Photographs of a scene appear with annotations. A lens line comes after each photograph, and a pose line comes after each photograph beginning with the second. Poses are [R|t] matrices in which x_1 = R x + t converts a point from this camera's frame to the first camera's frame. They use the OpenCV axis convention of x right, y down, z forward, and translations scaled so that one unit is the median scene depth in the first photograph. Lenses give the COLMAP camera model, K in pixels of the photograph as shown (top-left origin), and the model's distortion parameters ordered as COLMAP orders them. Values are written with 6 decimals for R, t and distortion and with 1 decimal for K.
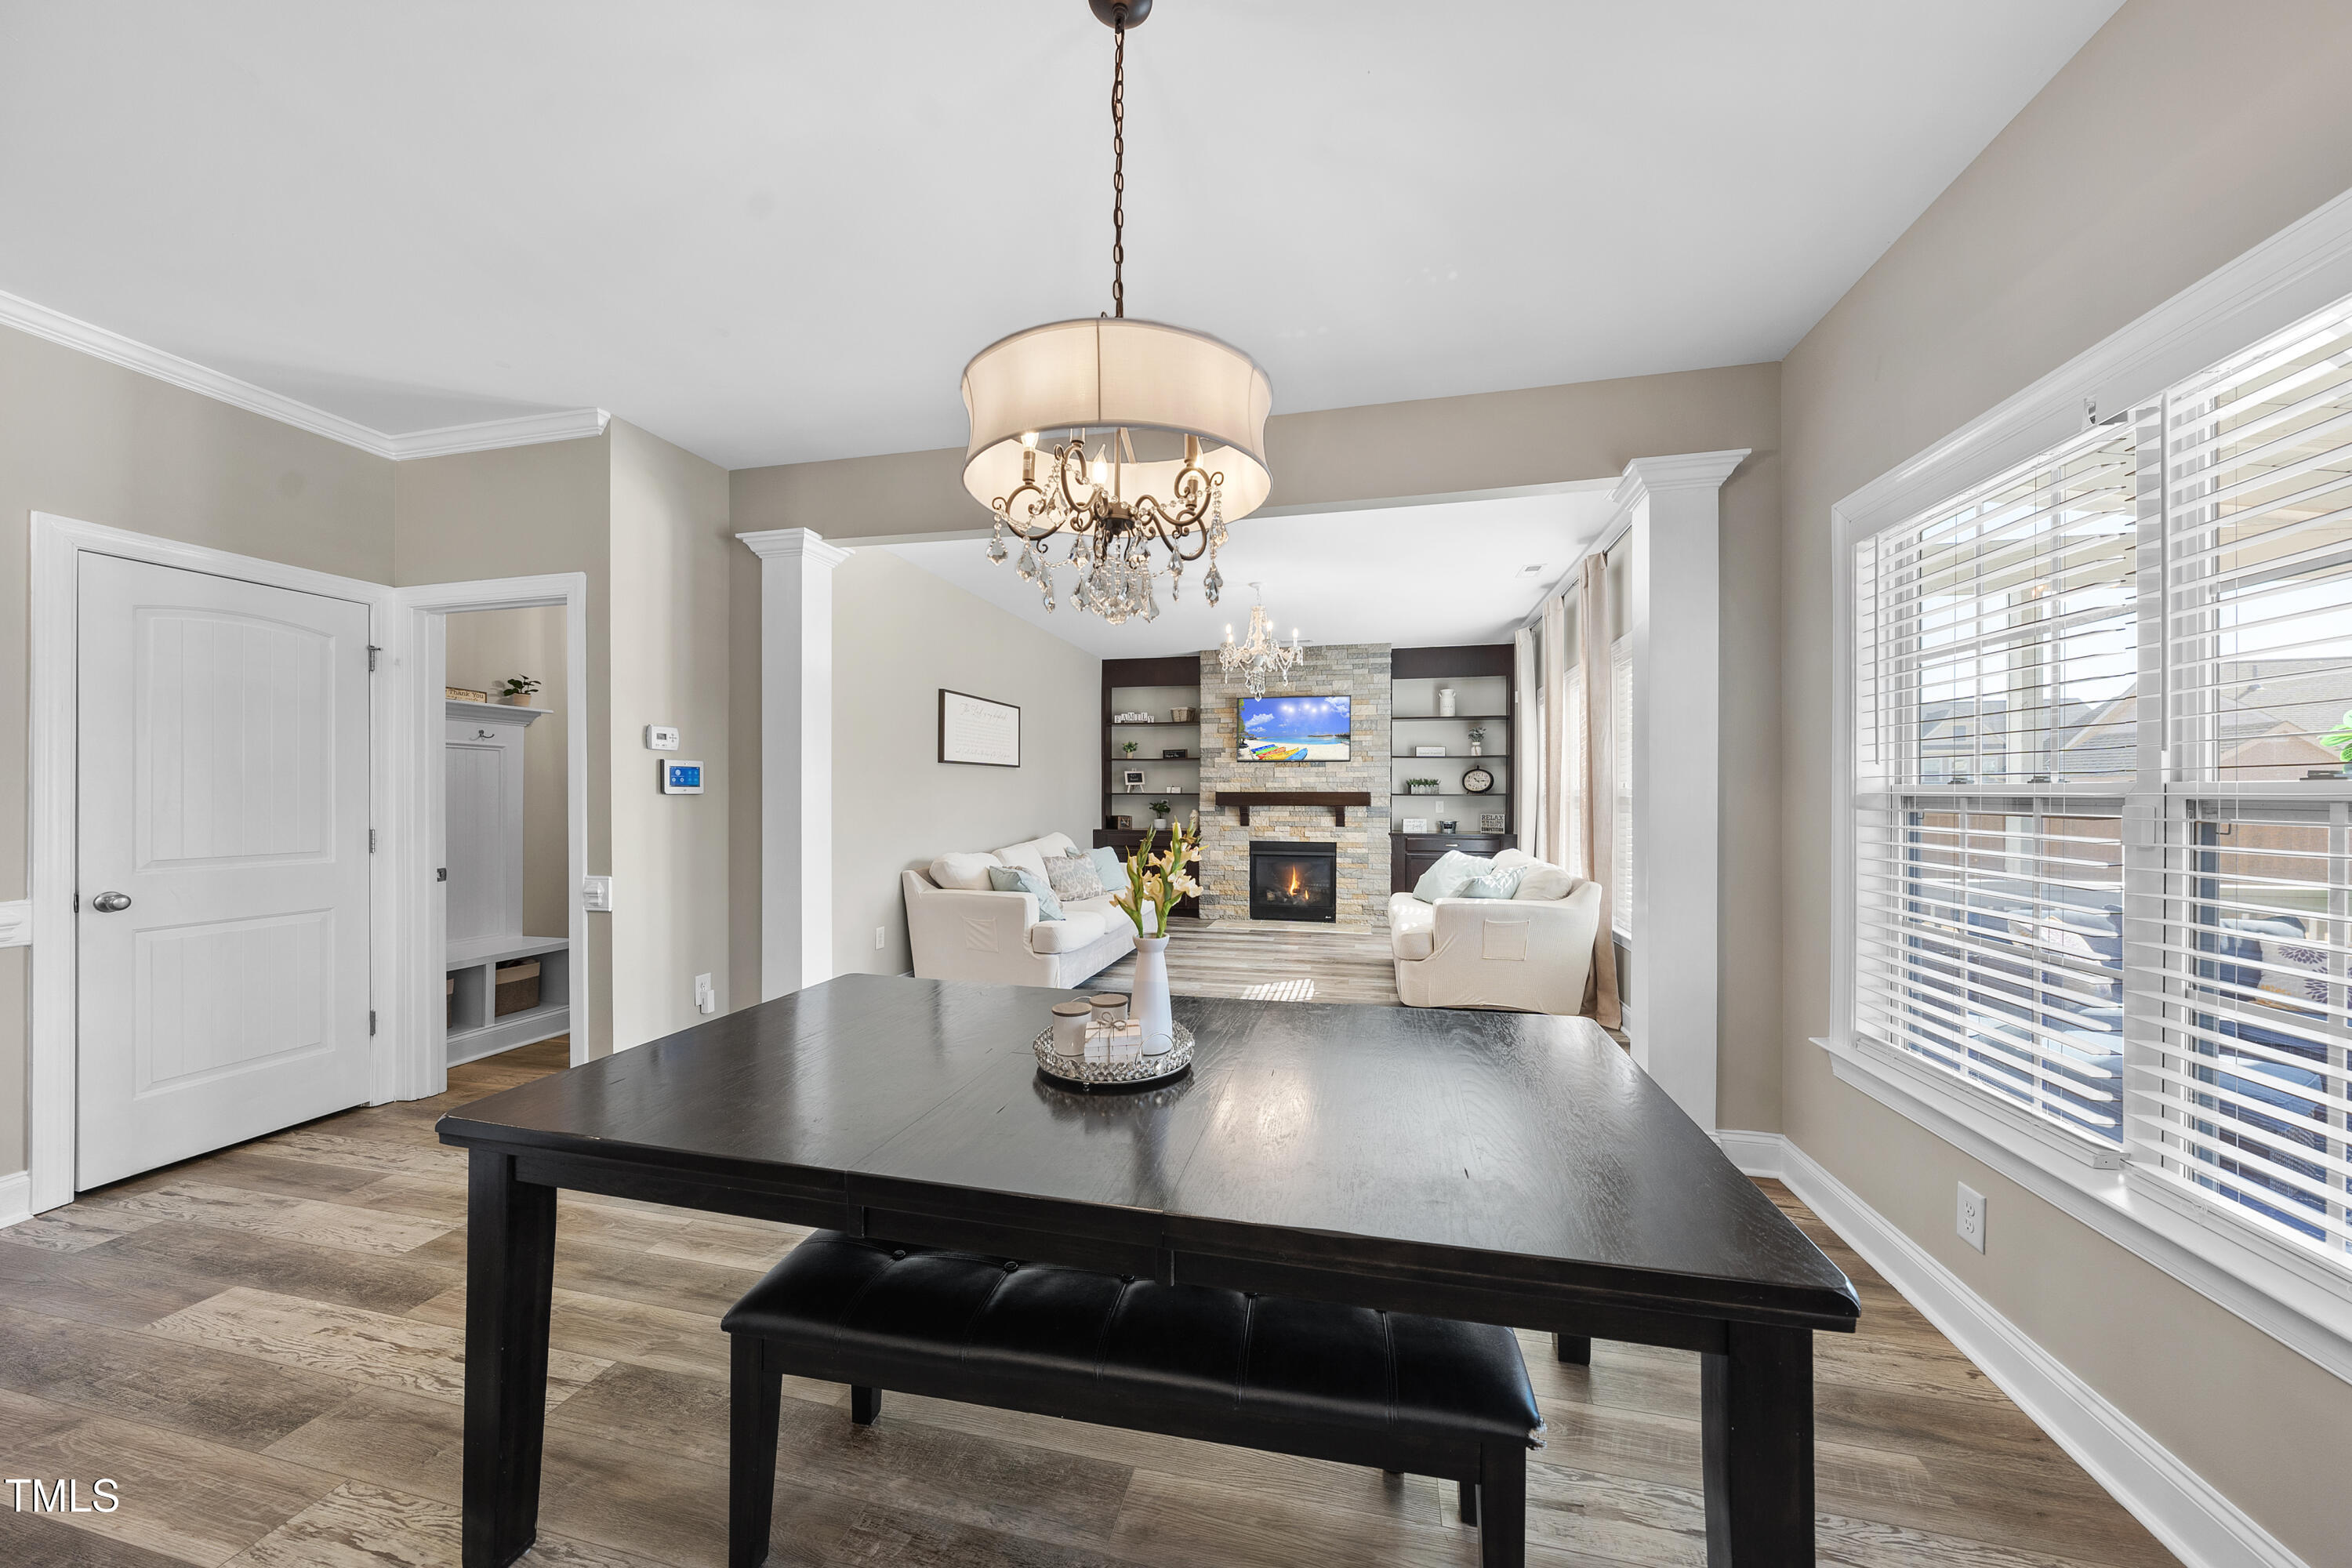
lens RADIAL K [[798.5, 0, 1183.3], [0, 798.5, 794.2], [0, 0, 1]] dist [-0.002497, 0.000212]
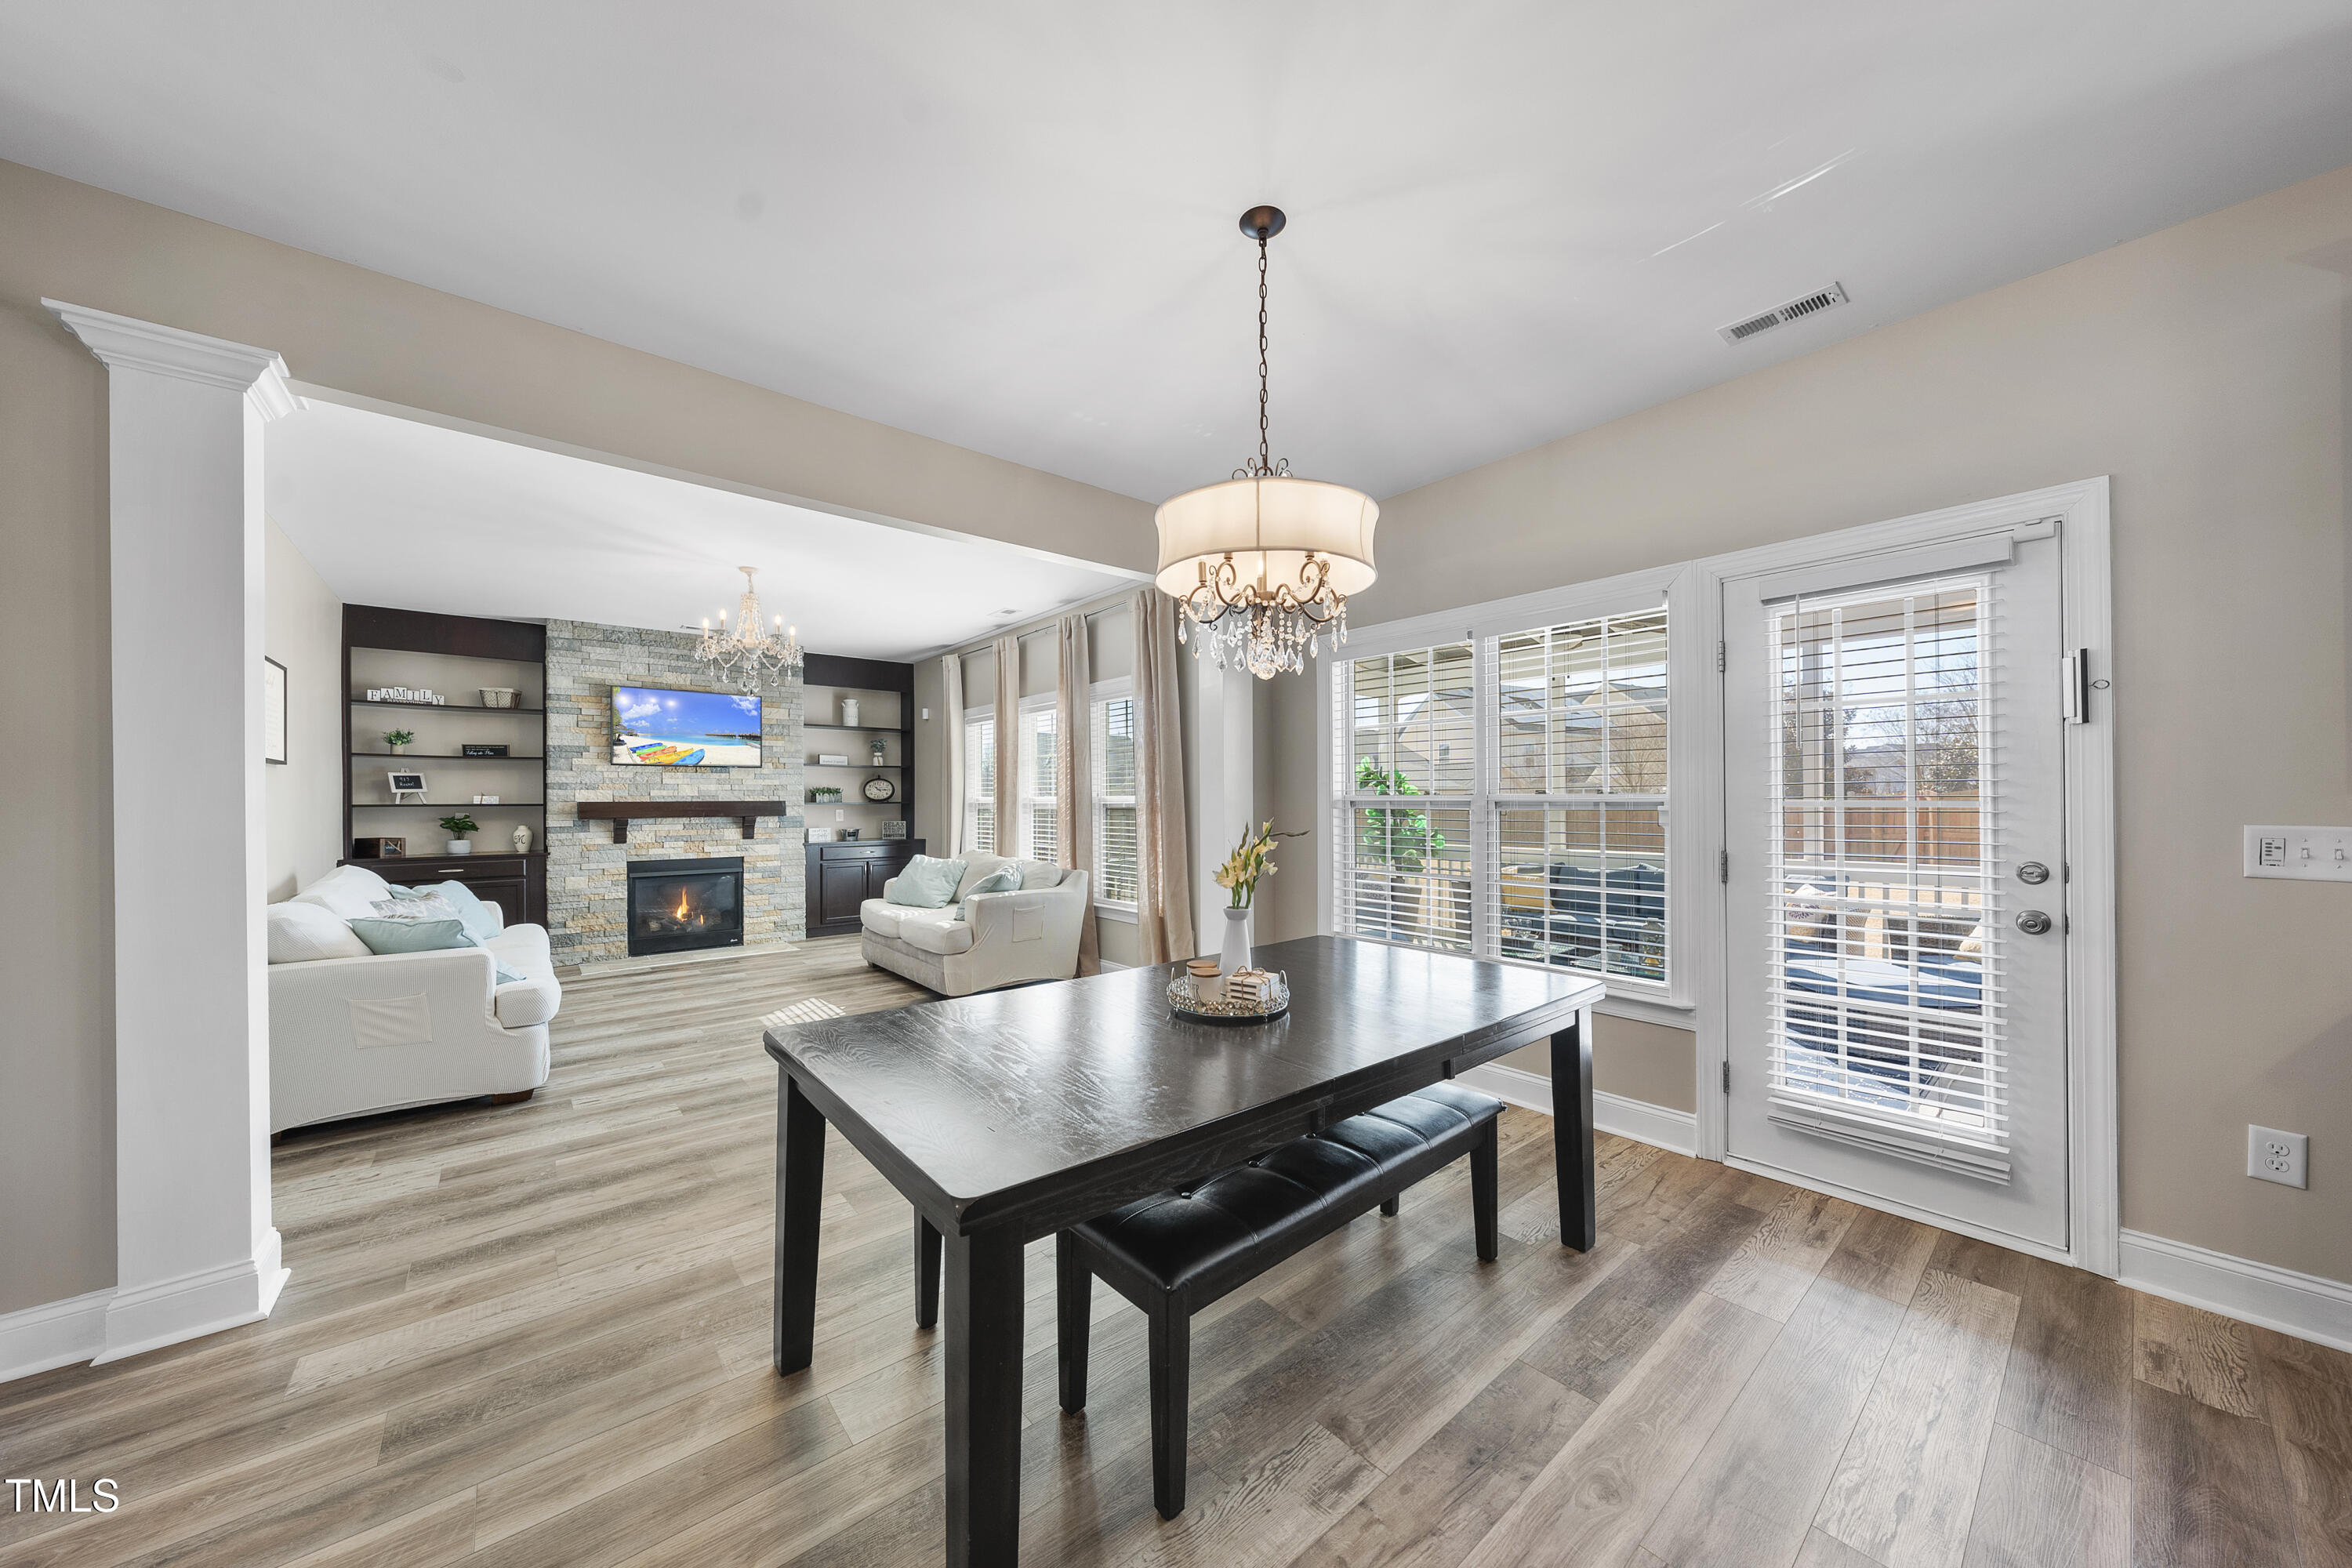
lens RADIAL K [[798.5, 0, 1179.9], [0, 798.5, 797.8], [0, 0, 1]] dist [-0.002497, 0.000212]
pose [[0.605614, -0.002798, 0.795754, -0.224888], [0.007515, 0.999969, -0.002203, -0.000745], [-0.795723, 0.007314, 0.605616, 0.051922]]
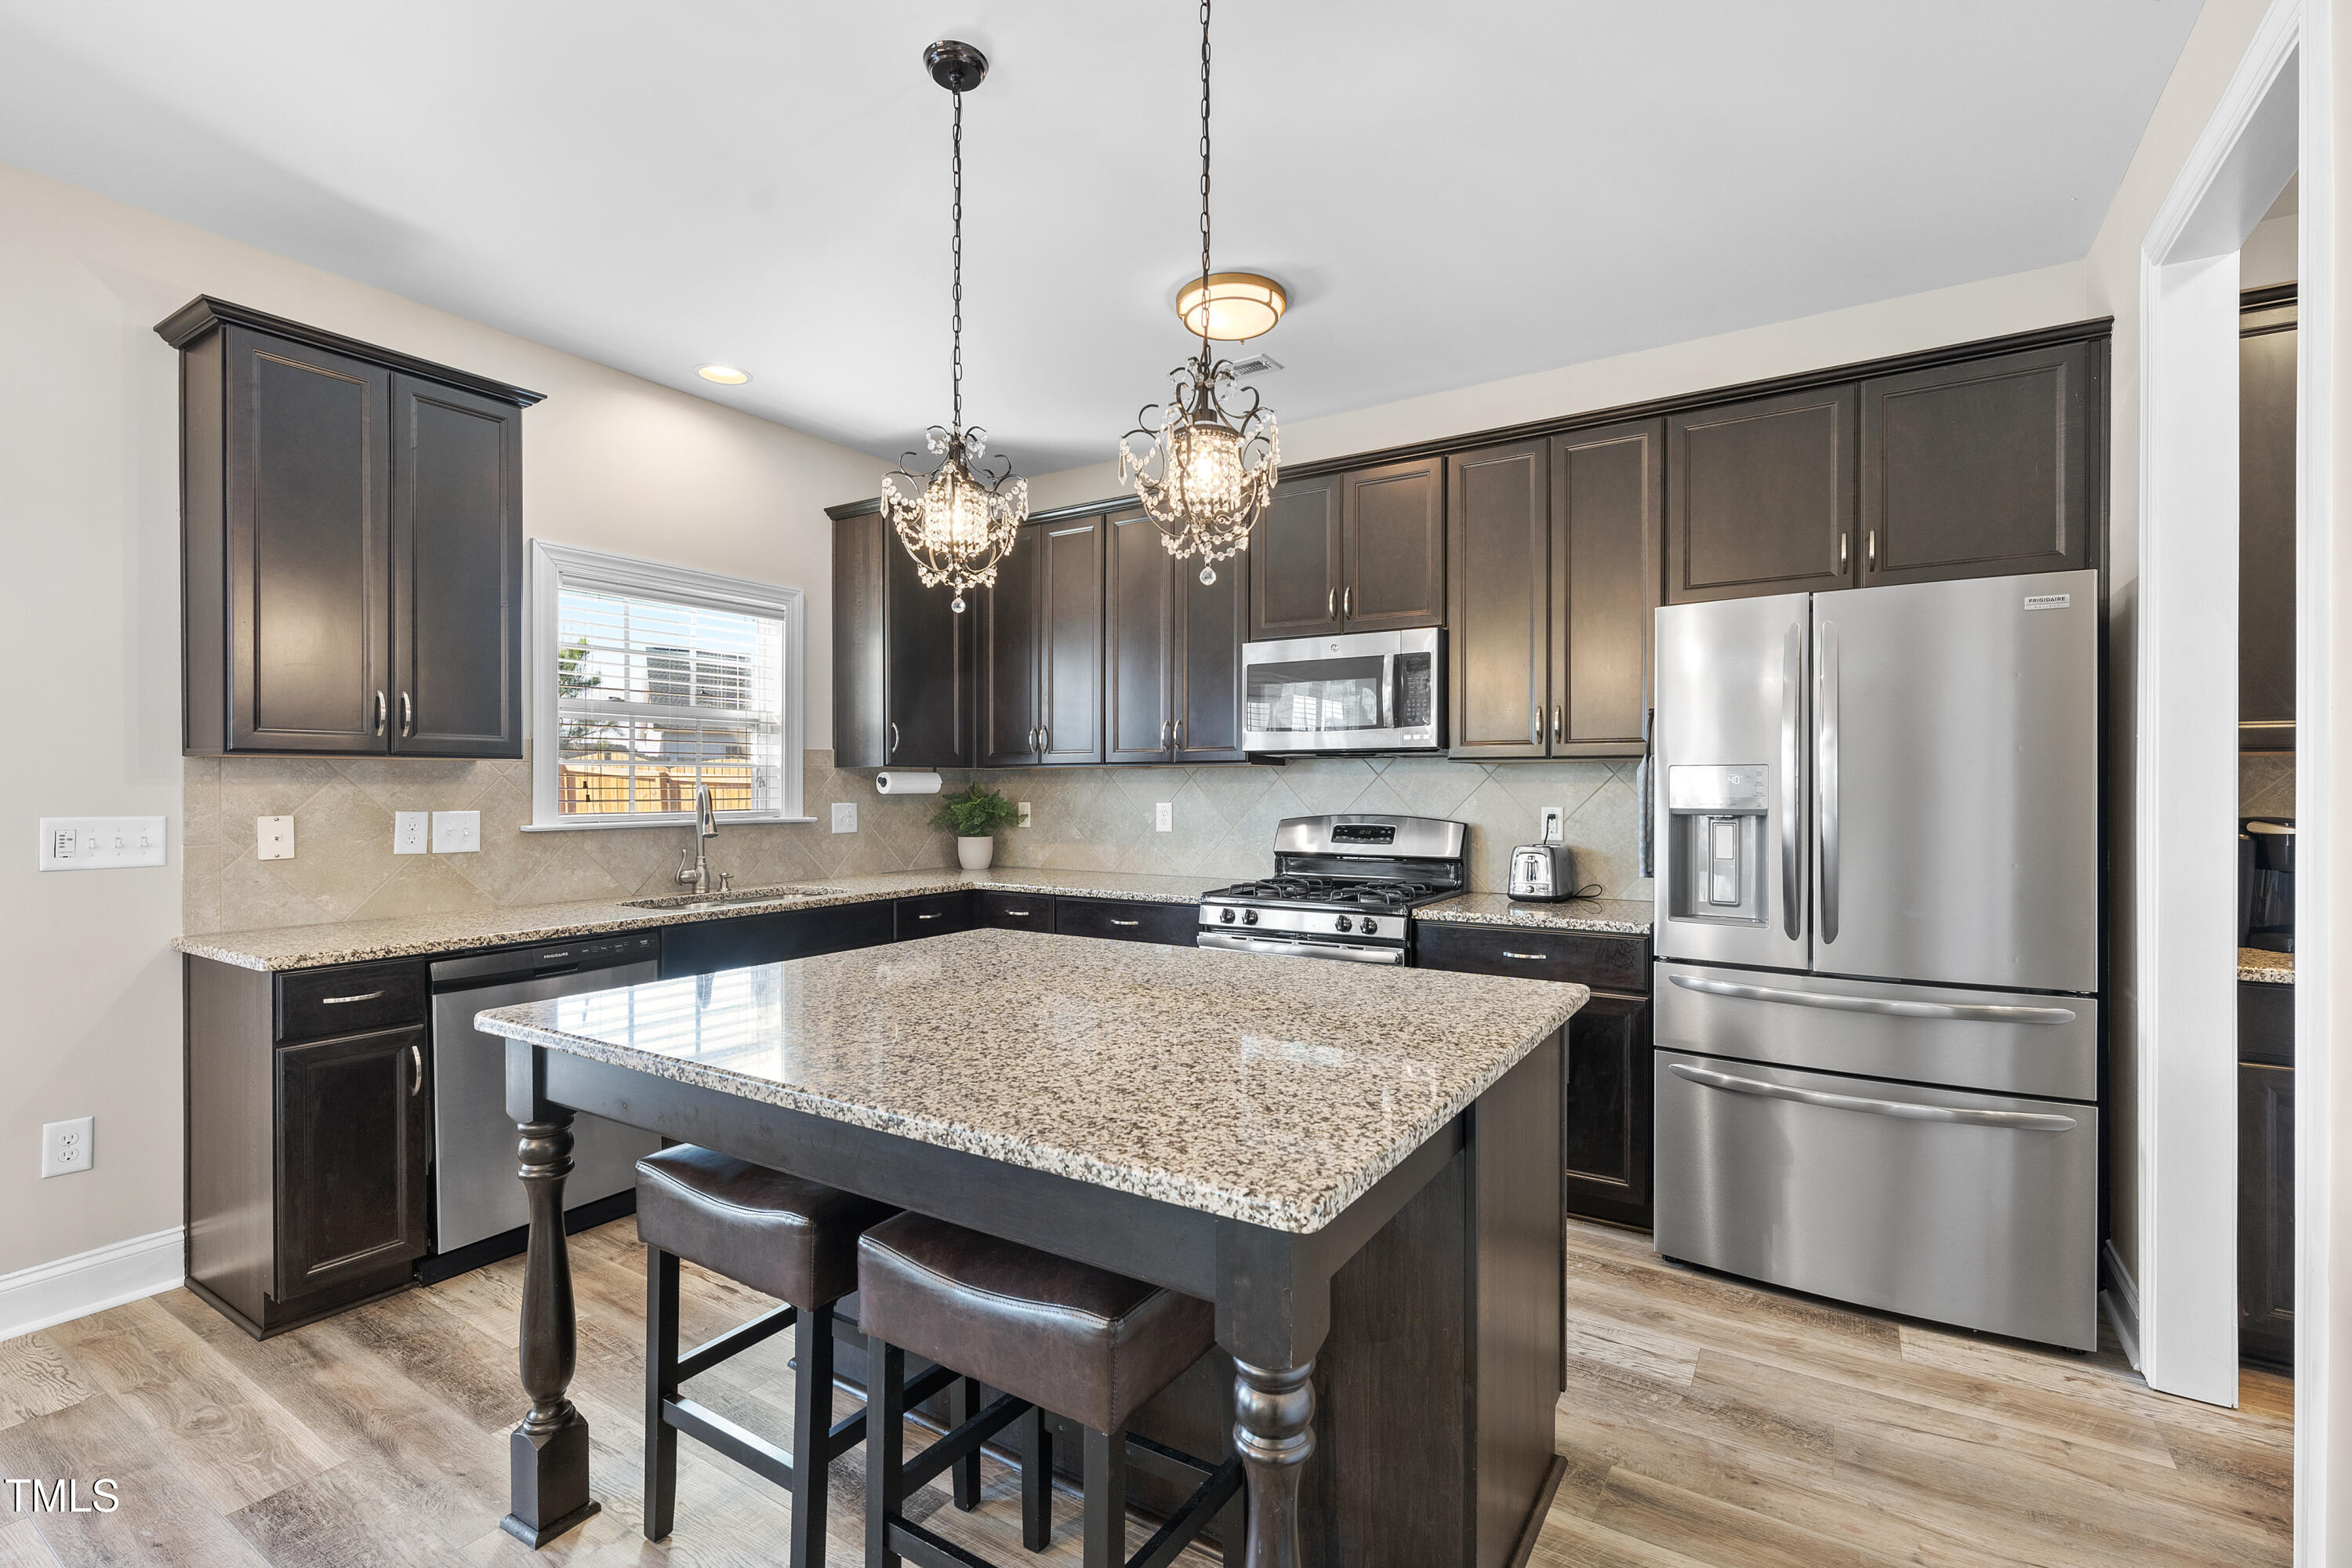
lens RADIAL K [[1043.6, 0, 1183.4], [0, 1043.6, 790.4], [0, 0, 1]] dist [0.001269, -0.000535]
pose [[-0.940868, -0.006924, 0.338701, -0.257117], [-0.004294, 0.999955, 0.008515, -0.002589], [-0.338745, 0.006557, -0.940855, 0.115146]]
